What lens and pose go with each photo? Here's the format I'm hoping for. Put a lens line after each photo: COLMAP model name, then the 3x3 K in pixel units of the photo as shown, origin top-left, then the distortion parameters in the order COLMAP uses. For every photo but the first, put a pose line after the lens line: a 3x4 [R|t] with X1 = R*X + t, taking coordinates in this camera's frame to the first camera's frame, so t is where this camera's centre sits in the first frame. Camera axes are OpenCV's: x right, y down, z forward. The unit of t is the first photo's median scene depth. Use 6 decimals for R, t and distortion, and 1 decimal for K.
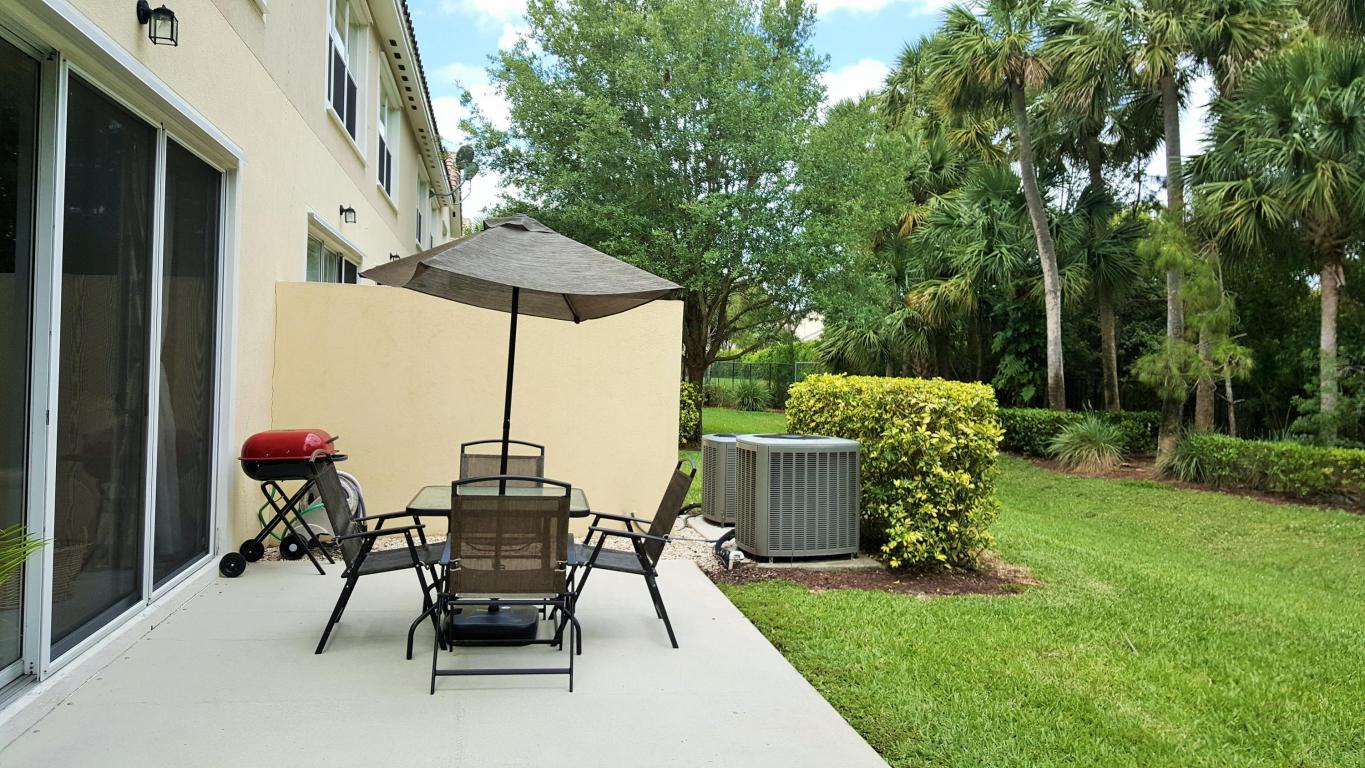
lens RADIAL K [[984.2, 0, 657.9], [0, 984.2, 377.2], [0, 0, 1]] dist [0.079489, -0.120864]
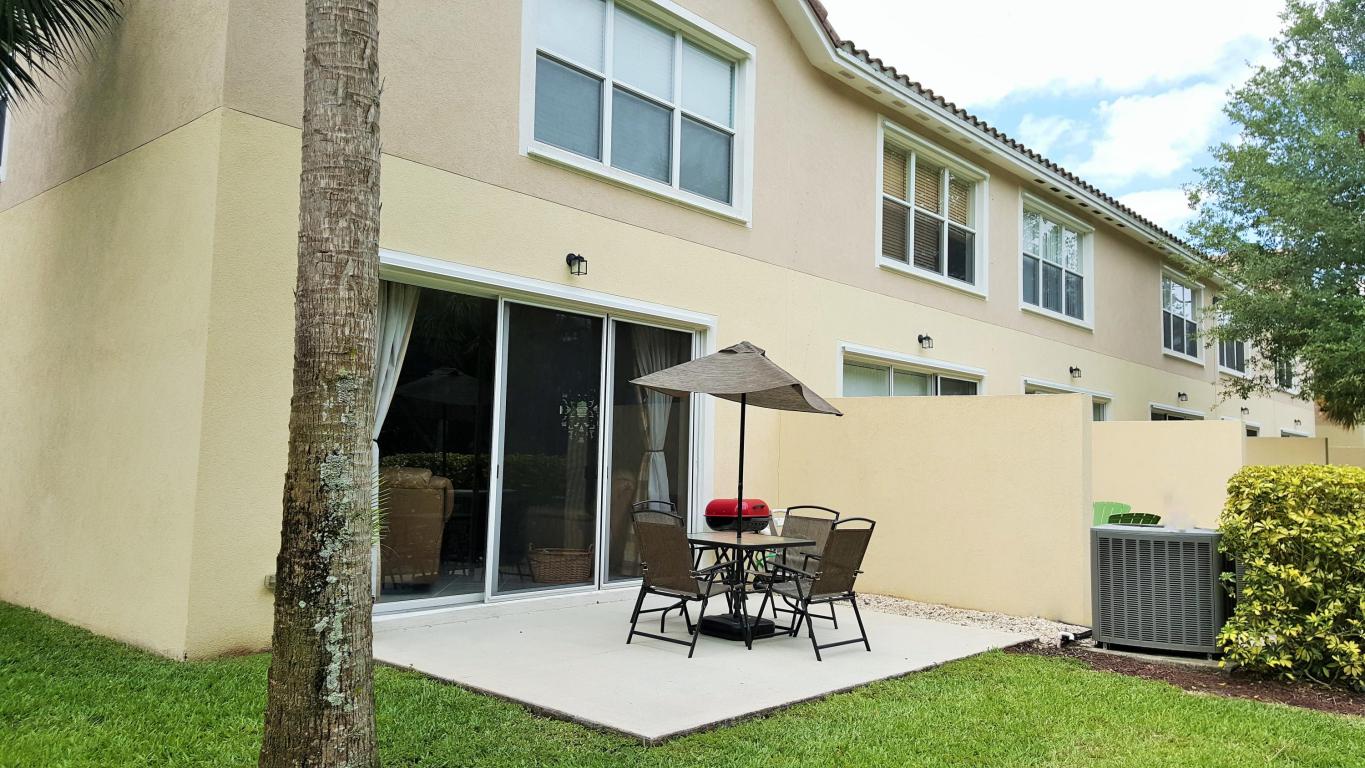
lens RADIAL K [[984.2, 0, 657.9], [0, 984.2, 377.2], [0, 0, 1]] dist [0.079489, -0.120864]
pose [[0.611080, -0.078101, -0.787706, 0.668689], [-0.019706, 0.993311, -0.113773, 0.039613], [0.791323, 0.085047, 0.605454, 0.007606]]
